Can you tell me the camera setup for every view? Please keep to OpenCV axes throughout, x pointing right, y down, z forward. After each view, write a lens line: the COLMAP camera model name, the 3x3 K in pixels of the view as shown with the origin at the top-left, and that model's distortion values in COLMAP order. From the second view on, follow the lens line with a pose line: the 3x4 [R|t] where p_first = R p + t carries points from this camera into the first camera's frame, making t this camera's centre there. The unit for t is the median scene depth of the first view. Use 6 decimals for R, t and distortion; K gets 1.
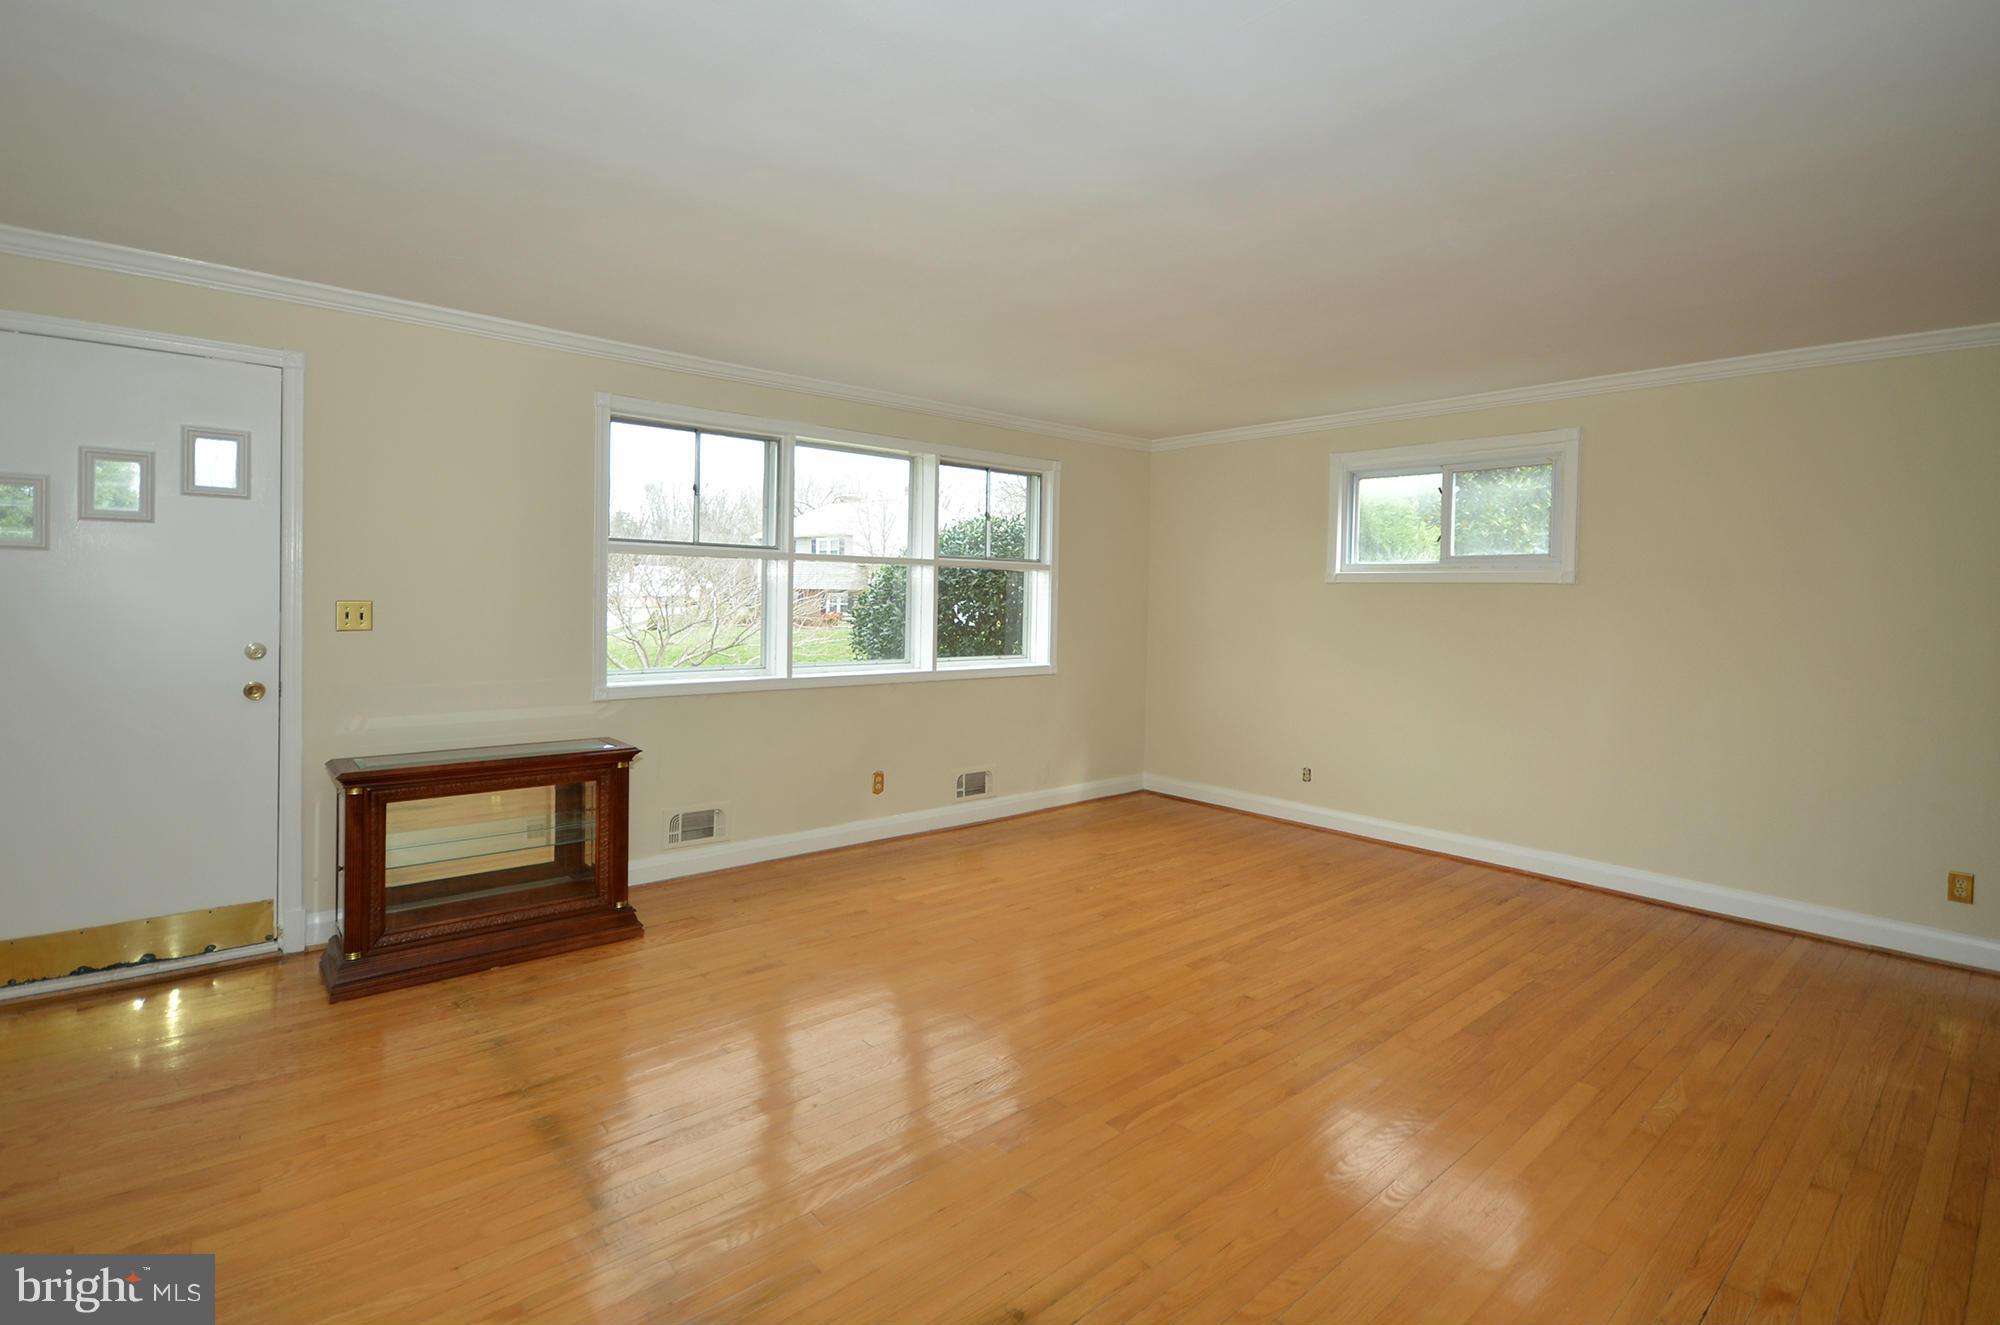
lens RADIAL K [[871.4, 0, 994.8], [0, 871.4, 613.4], [0, 0, 1]] dist [0.000033, -0.000018]
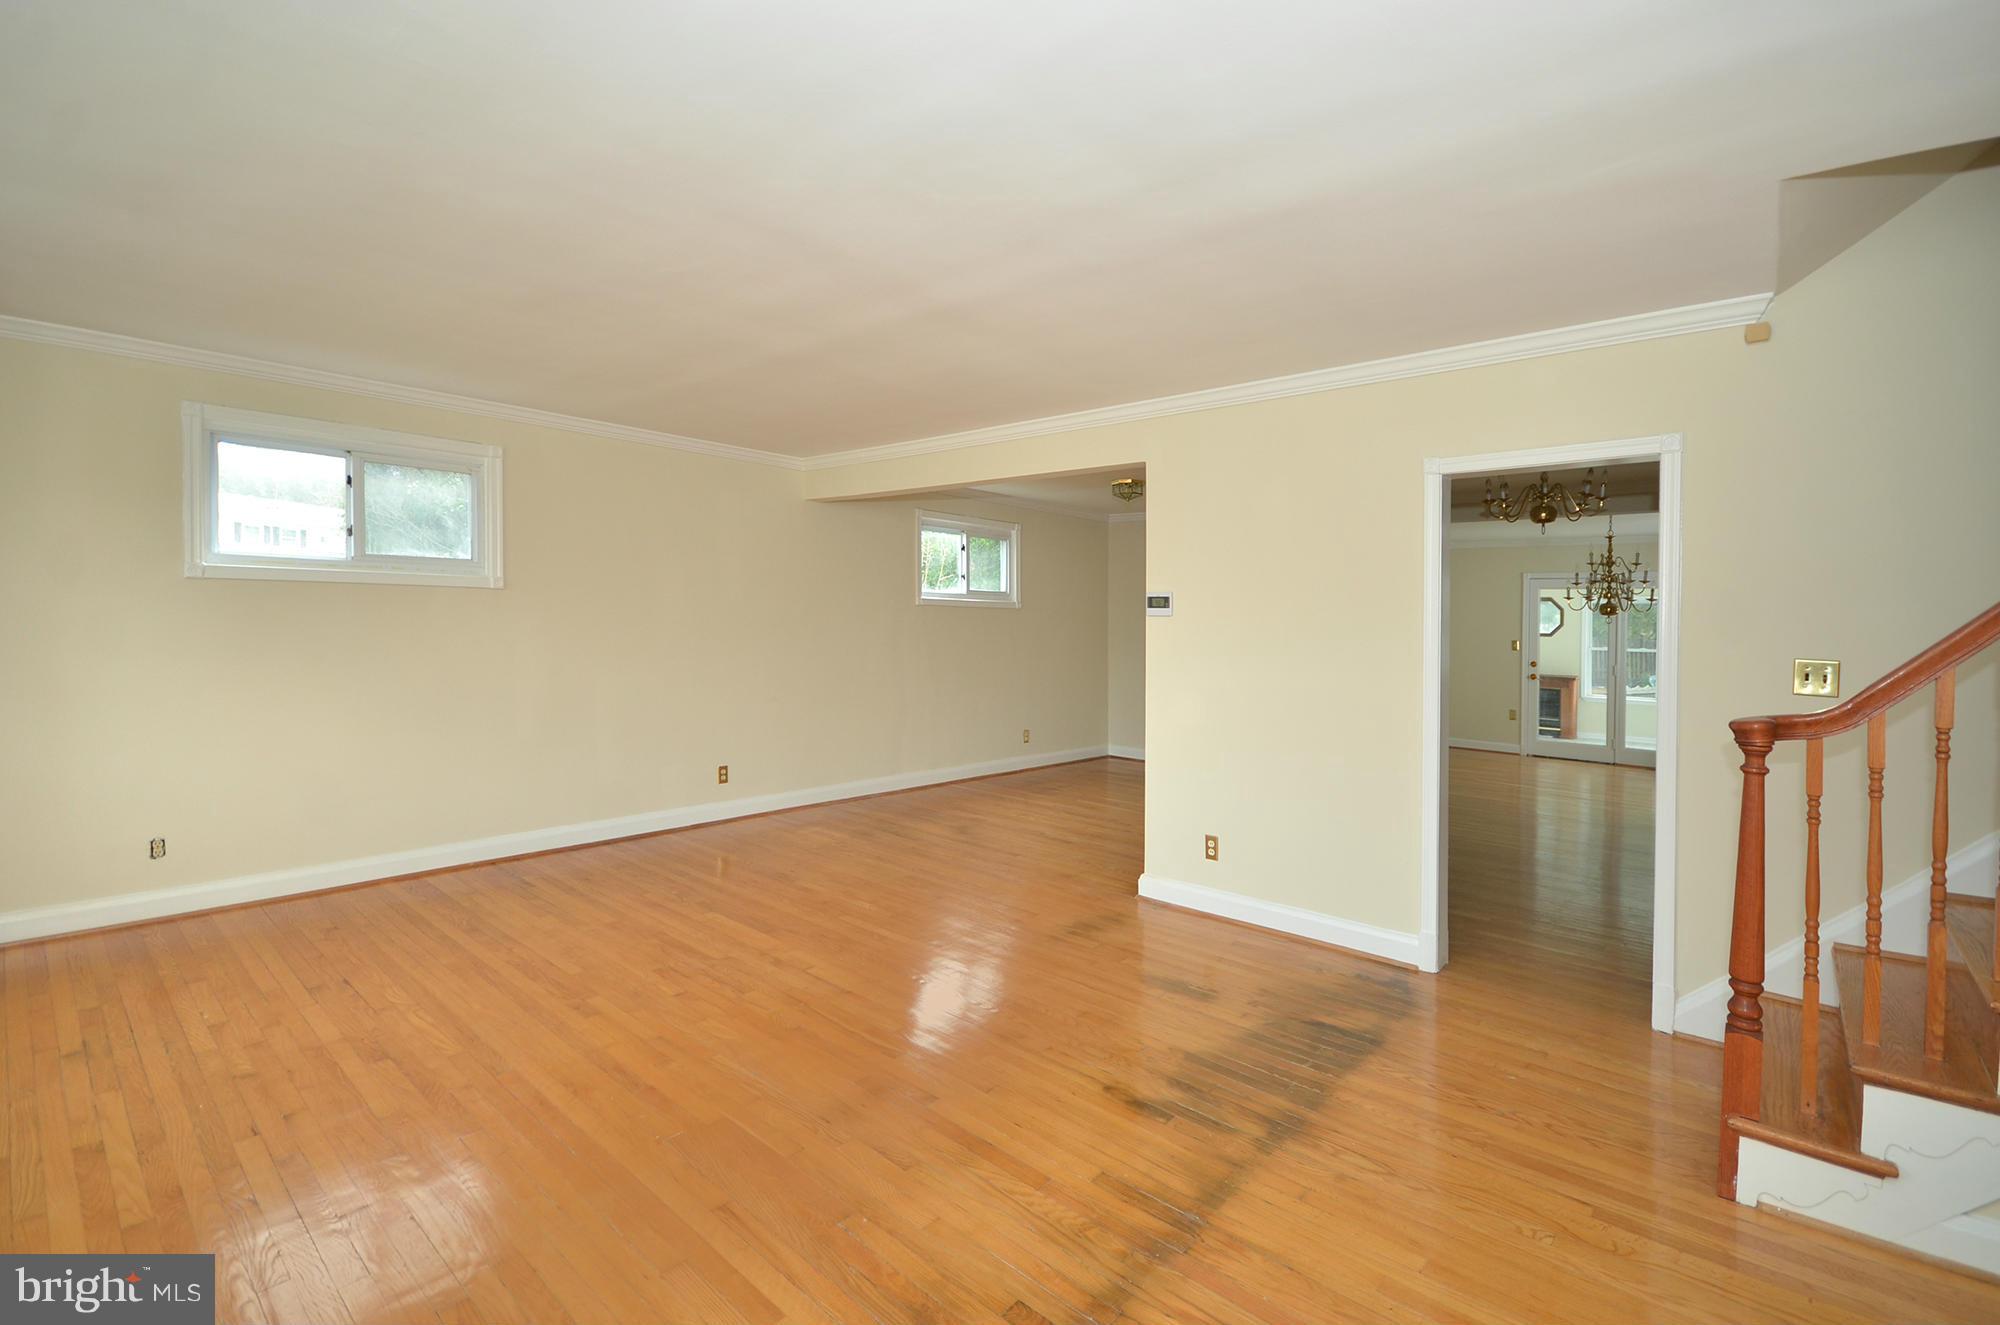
lens RADIAL K [[942.7, 0, 1000.8], [0, 942.7, 629.2], [0, 0, 1]] dist [-0.001177, -0.000391]
pose [[-0.109426, -0.033788, 0.993420, -0.741796], [-0.000176, 0.999423, 0.033973, -0.029511], [-0.993995, 0.003542, -0.109369, 0.641560]]
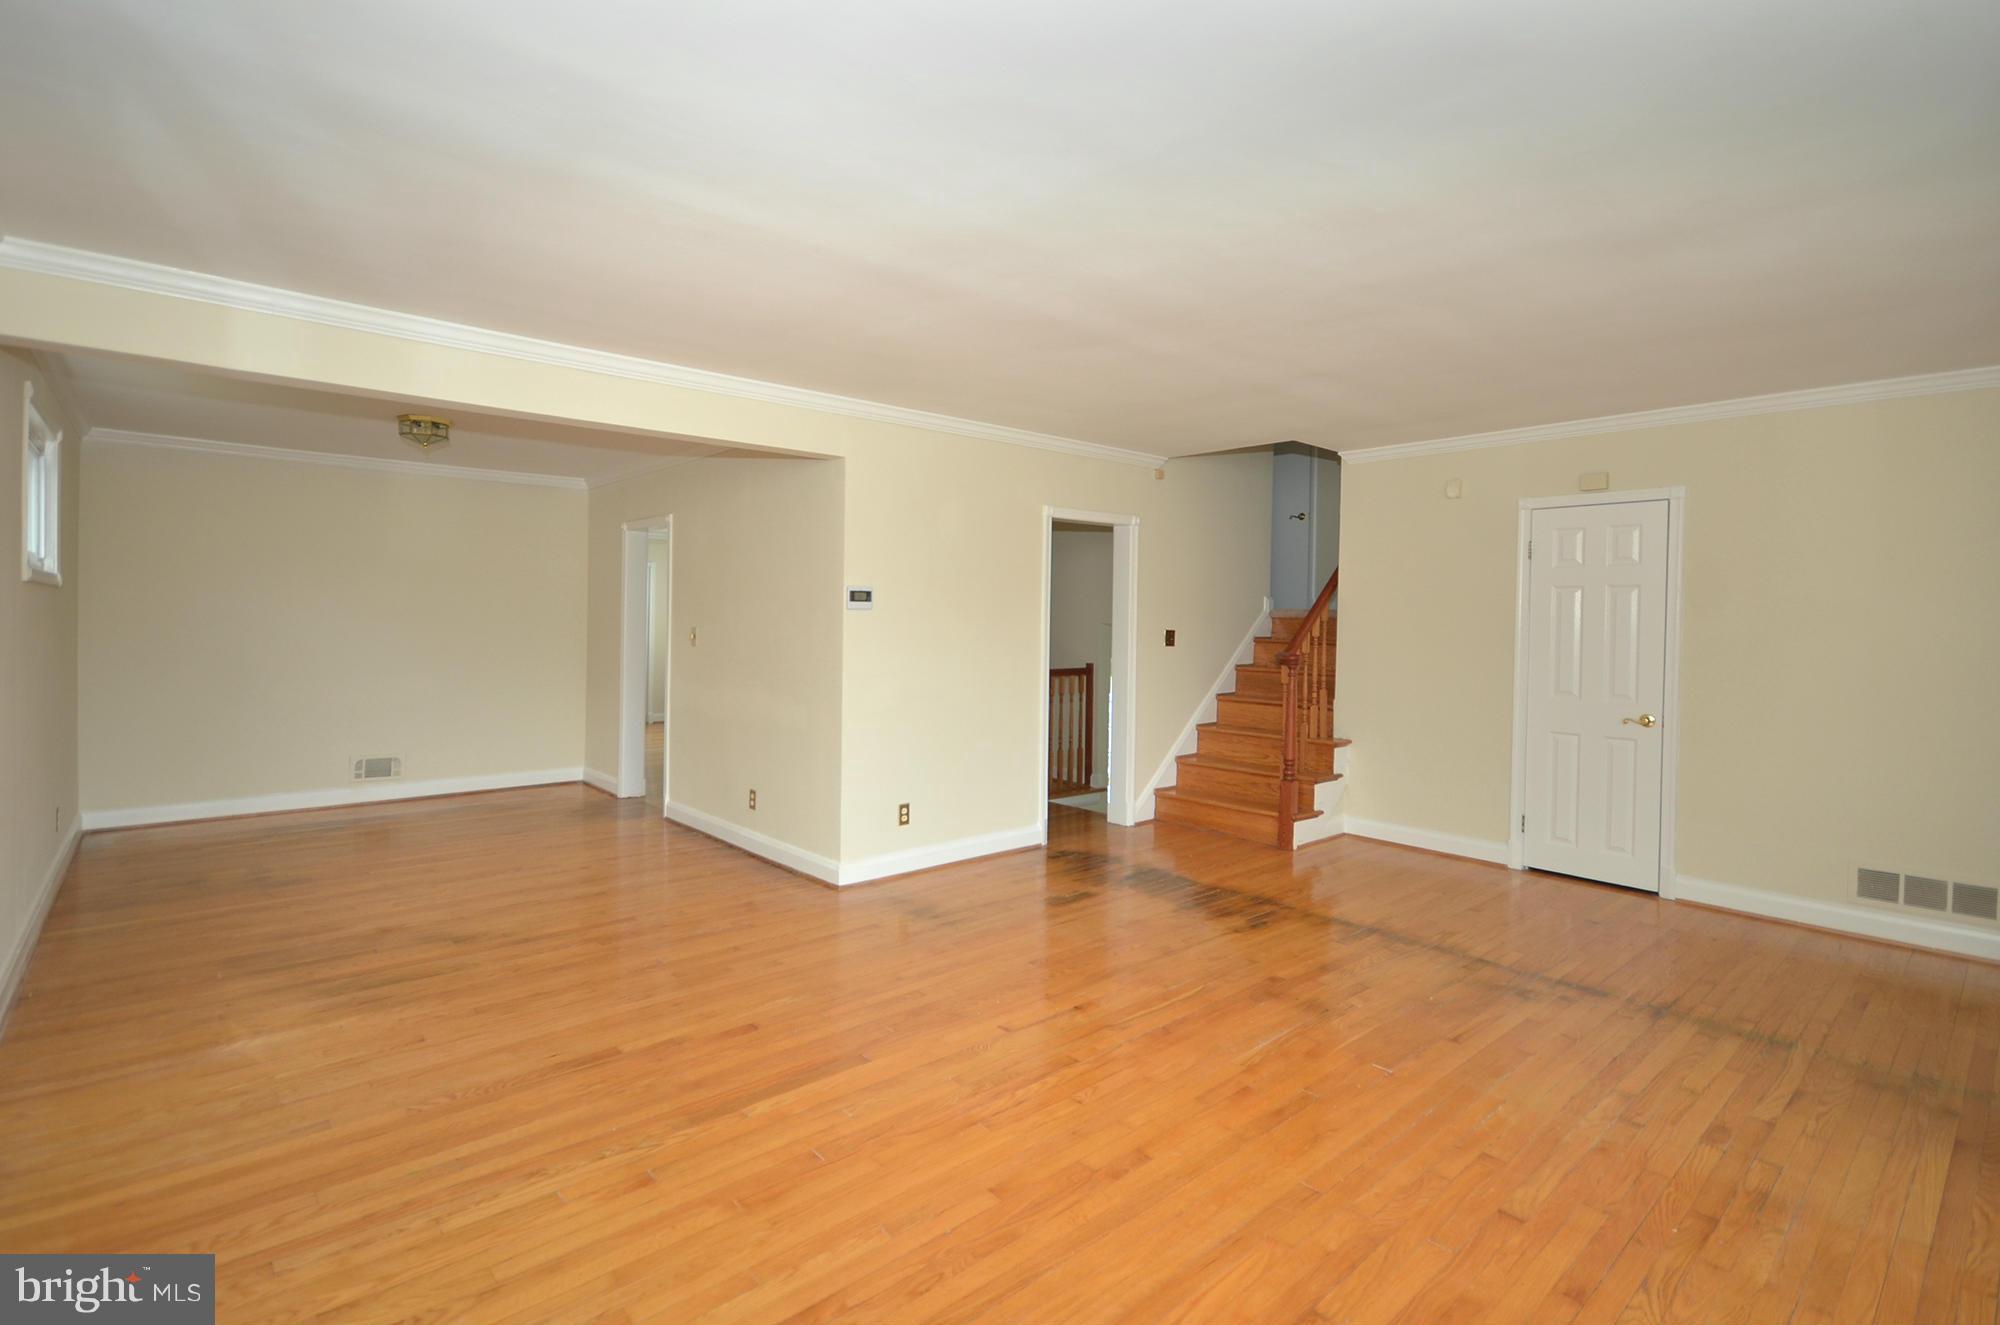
lens RADIAL K [[942.7, 0, 1000.8], [0, 942.7, 629.2], [0, 0, 1]] dist [-0.001177, -0.000391]
pose [[-0.999250, -0.033473, -0.019477, 0.344973], [-0.034163, 0.998760, 0.036200, -0.030949], [0.018241, 0.036839, -0.999155, 1.626090]]
